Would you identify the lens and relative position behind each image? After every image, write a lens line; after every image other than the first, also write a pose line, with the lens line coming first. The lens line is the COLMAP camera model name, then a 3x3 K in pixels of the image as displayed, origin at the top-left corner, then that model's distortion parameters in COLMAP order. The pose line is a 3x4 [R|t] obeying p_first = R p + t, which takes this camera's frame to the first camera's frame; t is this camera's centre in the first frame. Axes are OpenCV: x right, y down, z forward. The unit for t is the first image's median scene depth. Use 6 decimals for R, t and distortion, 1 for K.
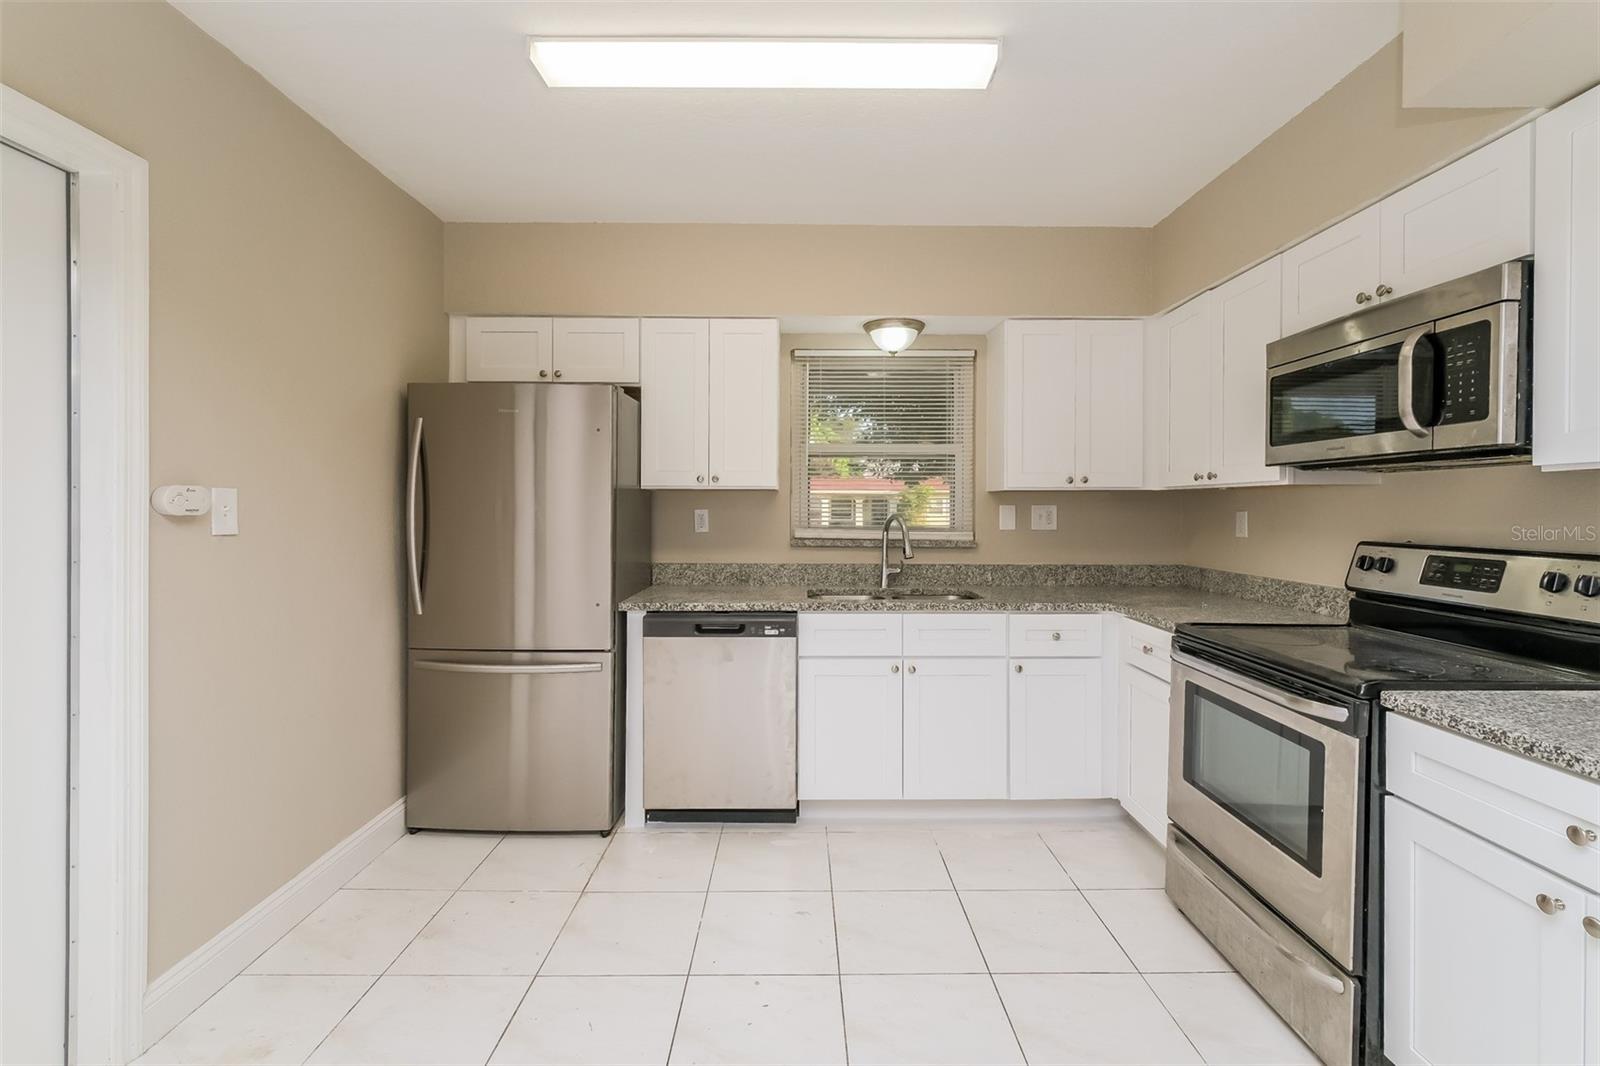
lens RADIAL K [[697.9, 0, 799.8], [0, 697.9, 512.1], [0, 0, 1]] dist [0.006546, -0.001000]
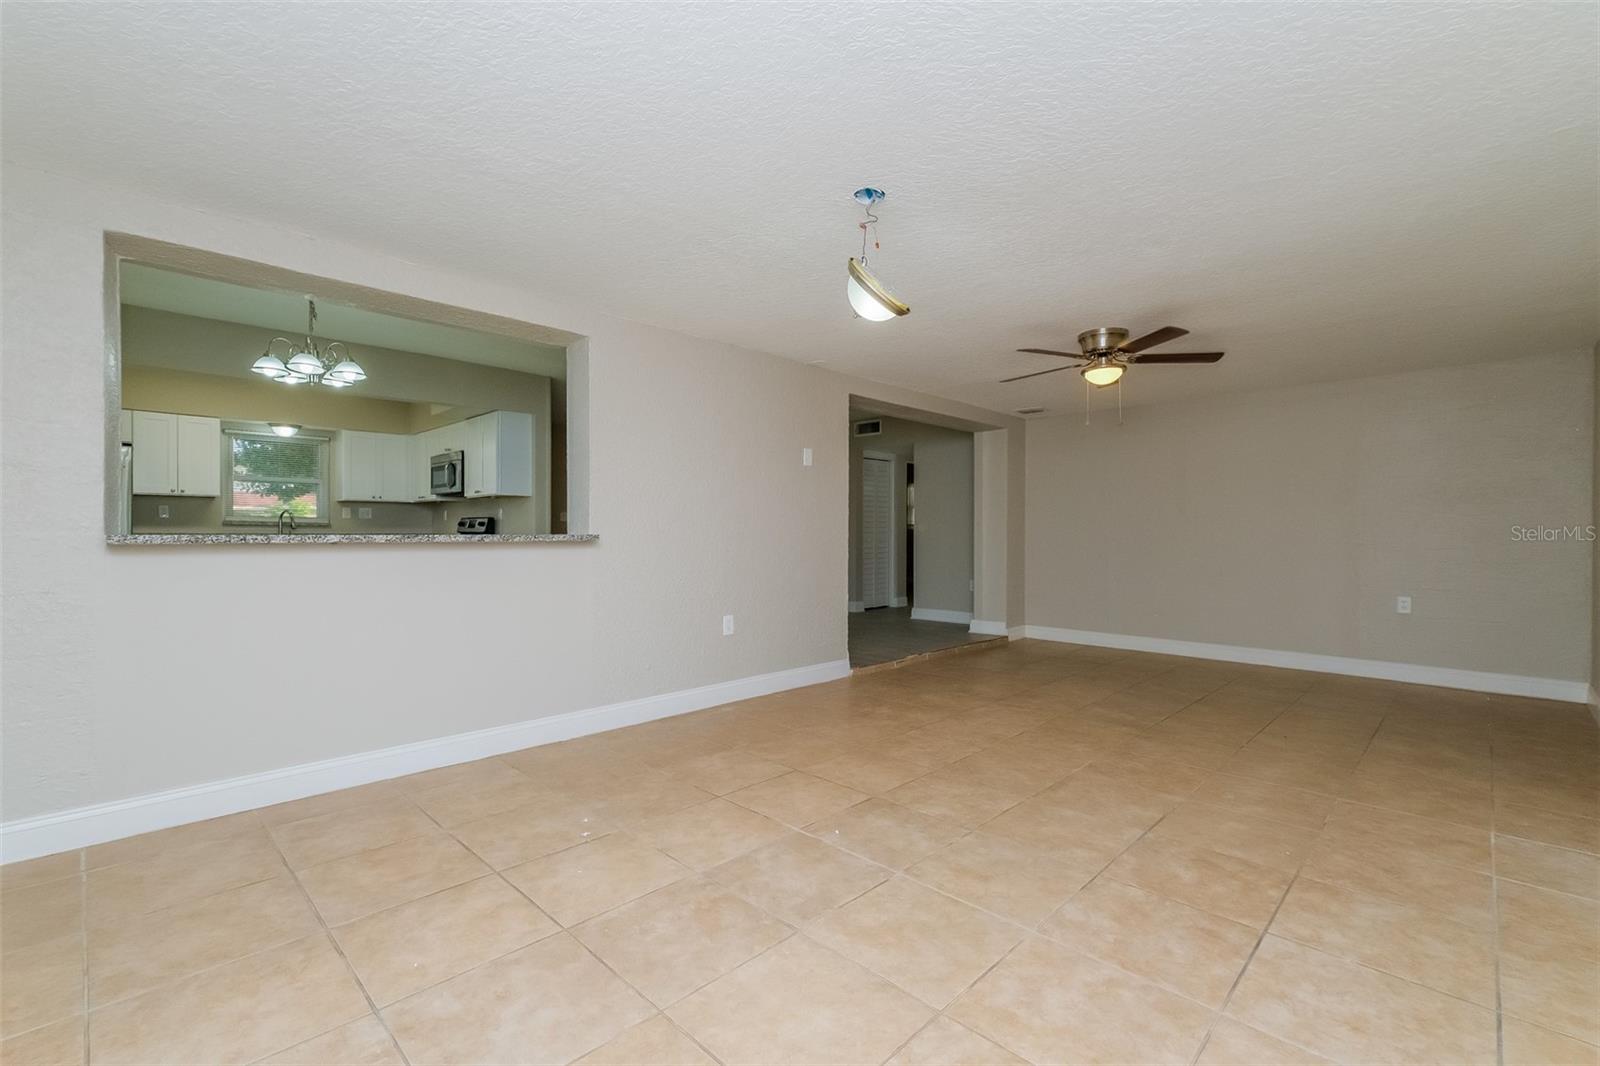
lens RADIAL K [[697.9, 0, 799.0], [0, 697.9, 540.4], [0, 0, 1]] dist [0.006546, -0.001000]
pose [[0.699837, -0.009432, 0.714240, -0.339272], [0.002296, 0.999937, 0.010954, 0.086133], [-0.714299, -0.006026, 0.699815, -1.867552]]
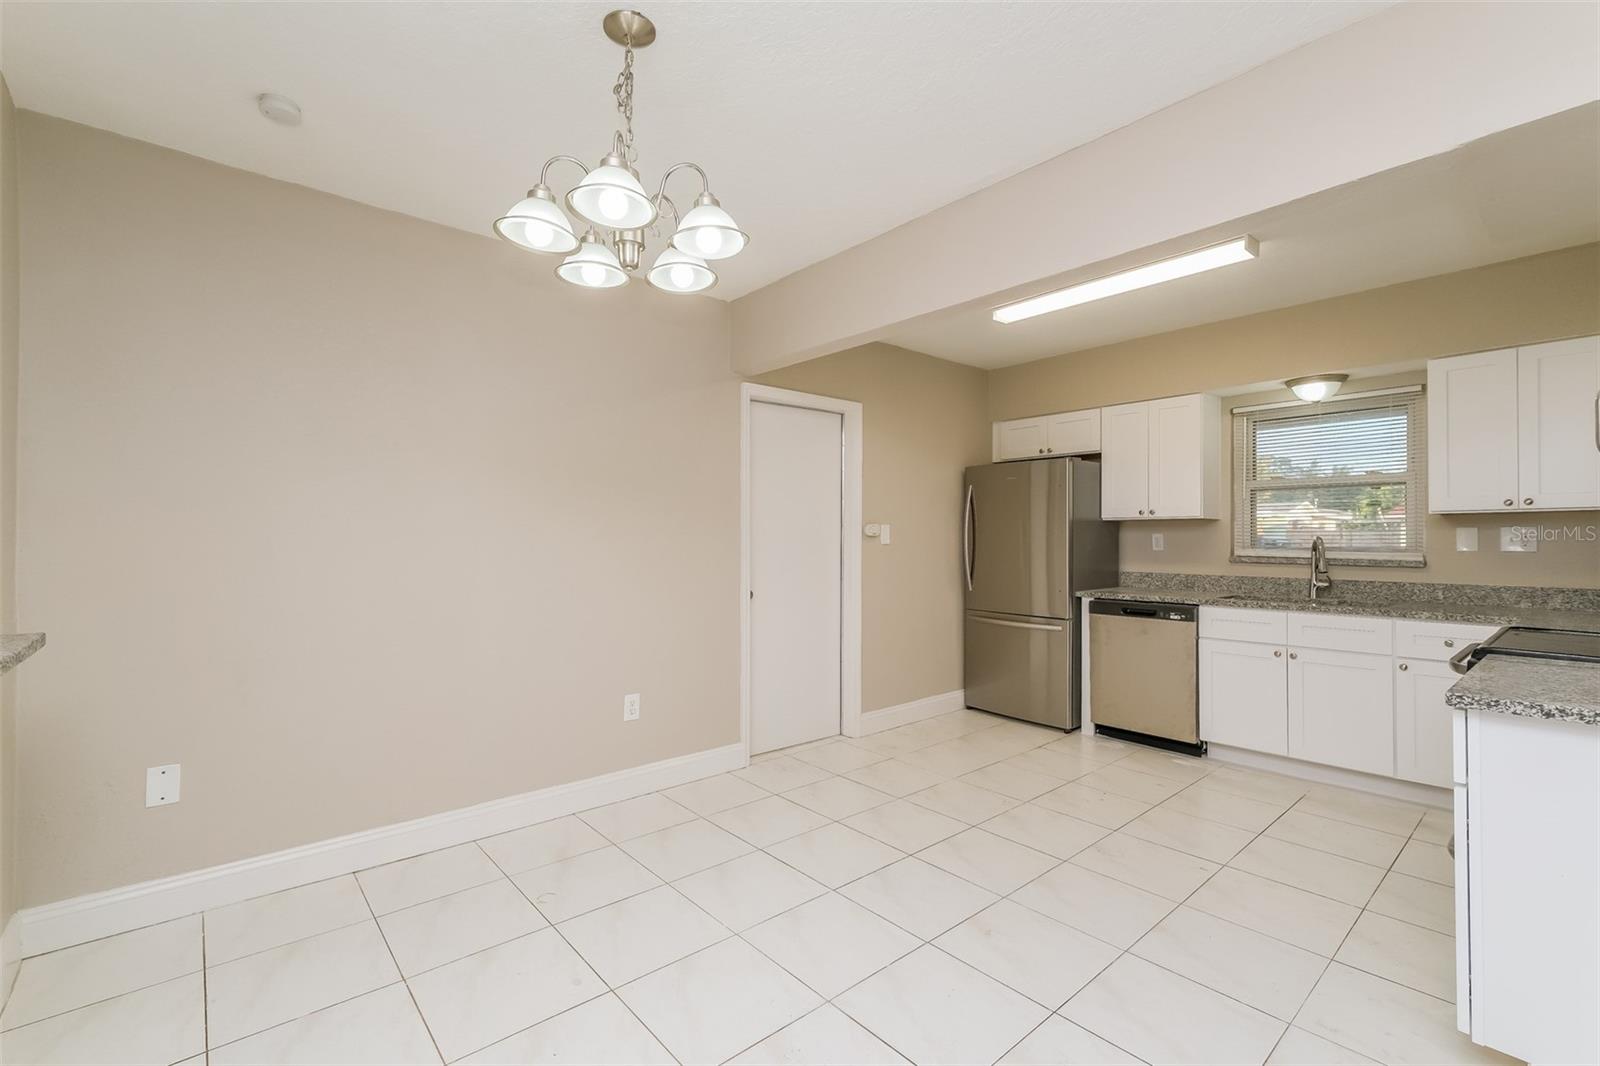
lens RADIAL K [[697.9, 0, 801.3], [0, 697.9, 534.9], [0, 0, 1]] dist [0.006546, -0.001000]
pose [[0.654781, -0.006568, -0.755790, 0.499409], [-0.002787, 0.999934, -0.011104, 0.017624], [0.755814, 0.009377, 0.654720, -0.491181]]
